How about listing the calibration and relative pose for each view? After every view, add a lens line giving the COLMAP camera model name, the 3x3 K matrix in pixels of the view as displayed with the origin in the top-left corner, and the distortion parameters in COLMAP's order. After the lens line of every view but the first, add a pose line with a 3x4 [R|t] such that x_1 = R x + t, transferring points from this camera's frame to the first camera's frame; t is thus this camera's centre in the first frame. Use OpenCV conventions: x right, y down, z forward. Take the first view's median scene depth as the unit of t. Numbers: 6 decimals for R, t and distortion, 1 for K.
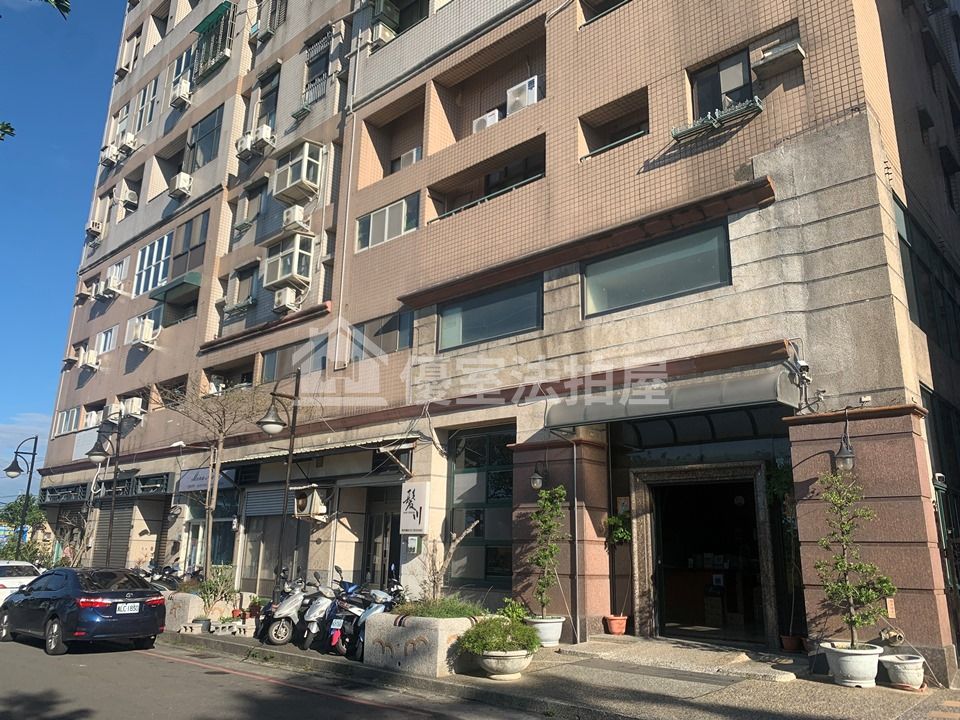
lens RADIAL K [[739.4, 0, 474.4], [0, 739.4, 351.7], [0, 0, 1]] dist [0.004649, -0.002873]
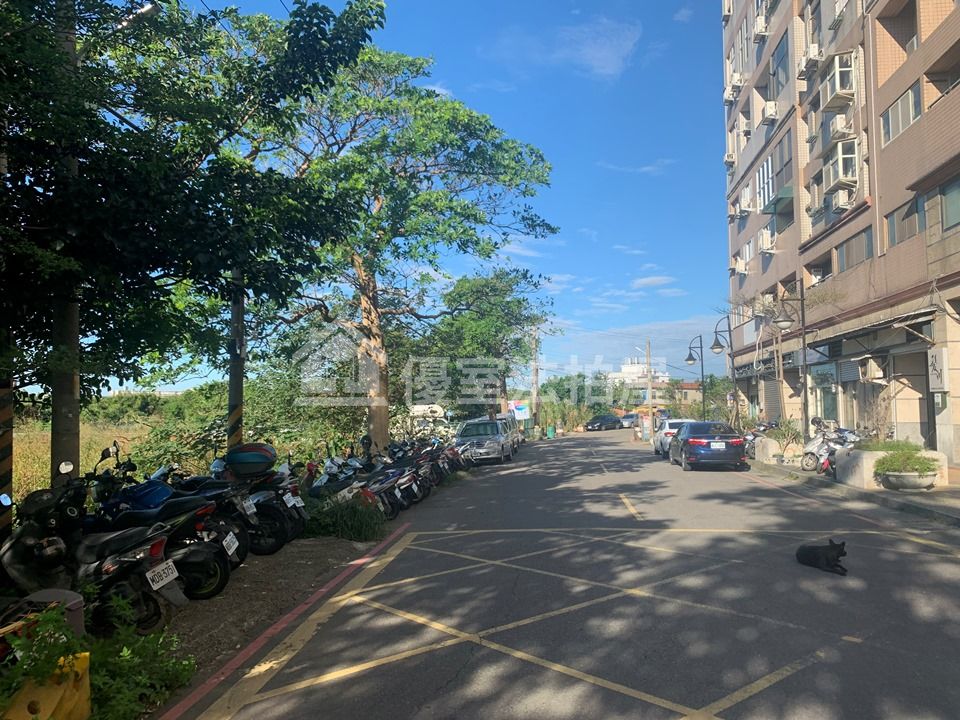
lens RADIAL K [[737.9, 0, 477.8], [0, 737.9, 356.0], [0, 0, 1]] dist [0.010963, -0.006186]
pose [[0.579105, -0.085866, -0.810719, 0.353966], [0.234052, 0.970086, 0.064441, -0.043802], [0.780934, -0.227068, 0.581879, -0.193347]]
